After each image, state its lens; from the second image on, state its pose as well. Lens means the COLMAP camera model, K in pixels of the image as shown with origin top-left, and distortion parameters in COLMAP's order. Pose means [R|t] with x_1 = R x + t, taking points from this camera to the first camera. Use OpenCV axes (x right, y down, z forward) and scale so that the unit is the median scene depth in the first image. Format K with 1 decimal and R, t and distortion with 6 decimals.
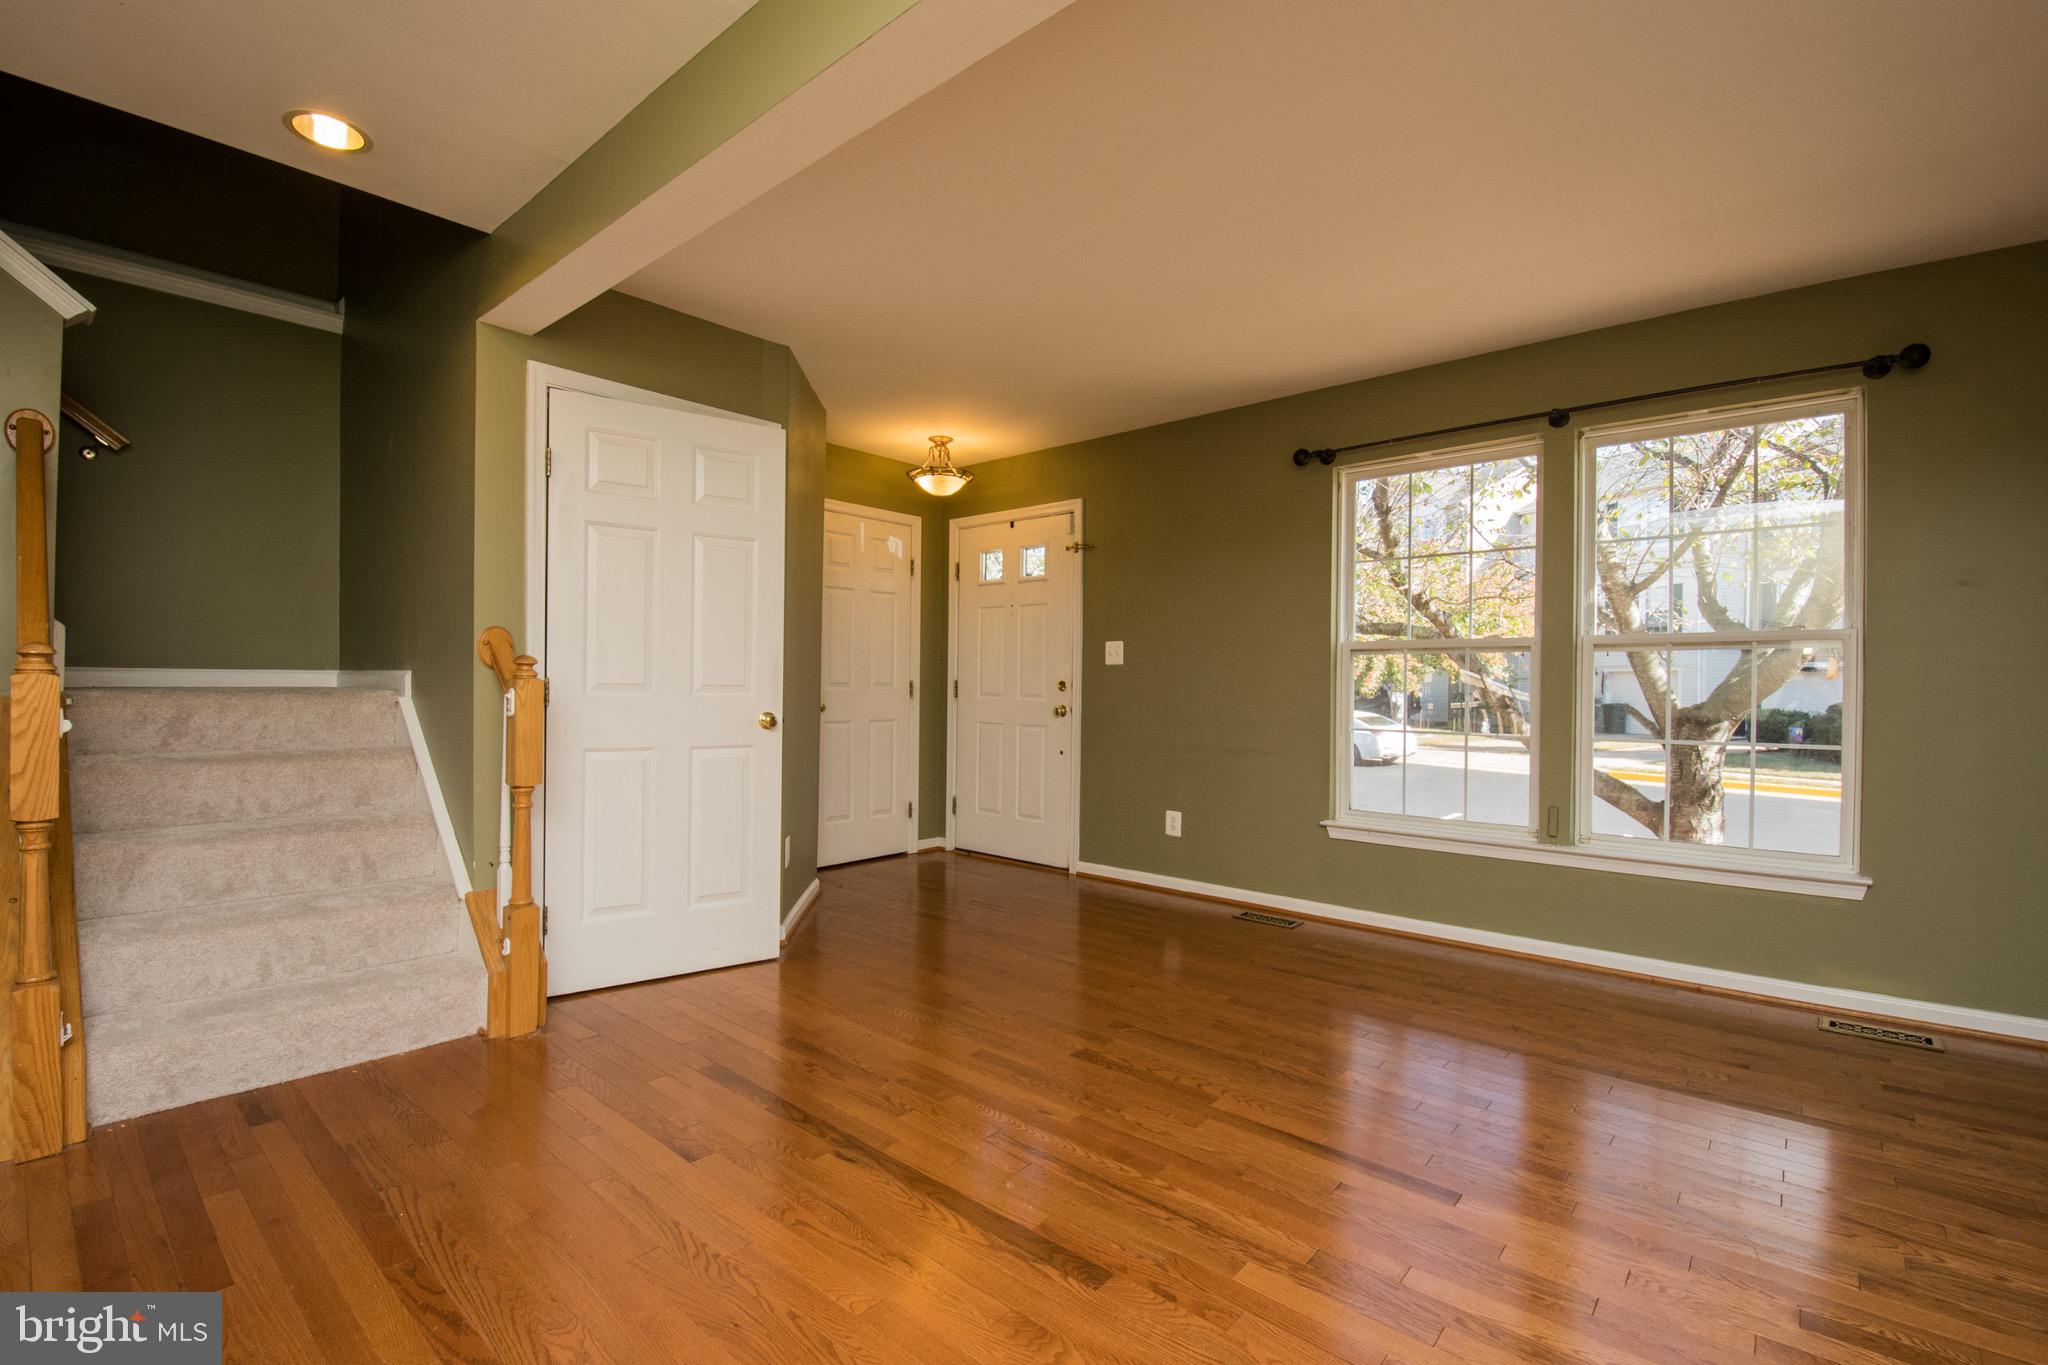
lens RADIAL K [[896.2, 0, 1011.5], [0, 896.2, 697.1], [0, 0, 1]] dist [0.001458, -0.014874]
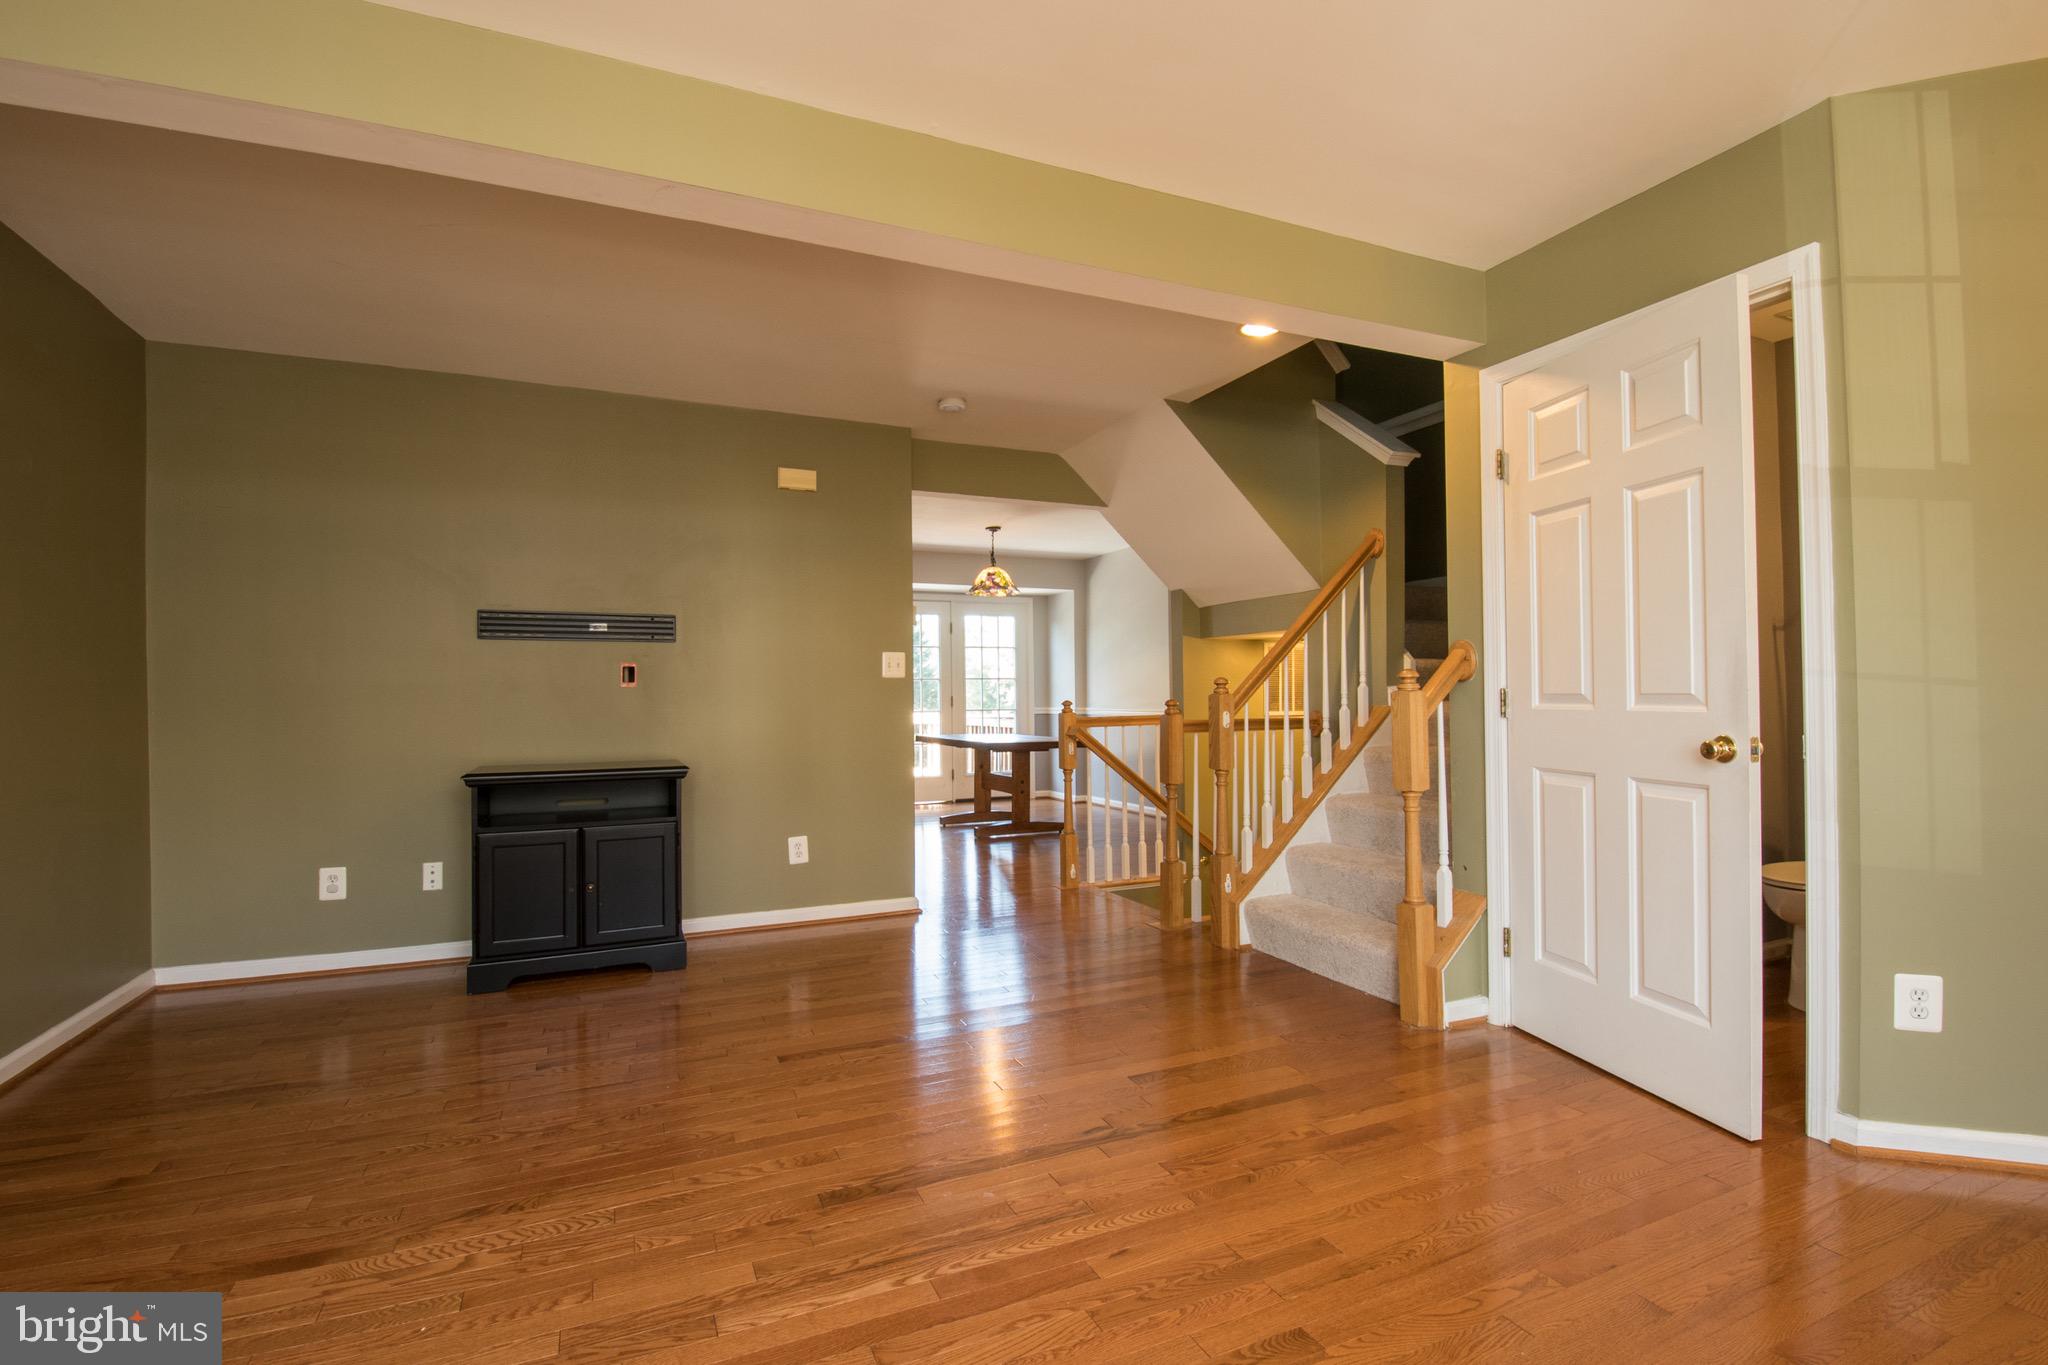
lens RADIAL K [[896.2, 0, 1010.2], [0, 896.2, 692.8], [0, 0, 1]] dist [0.001458, -0.014874]
pose [[-0.423088, -0.019998, -0.905868, 0.701360], [-0.005103, 0.999793, -0.019688, -0.000232], [0.906074, -0.003707, -0.423103, 1.114436]]
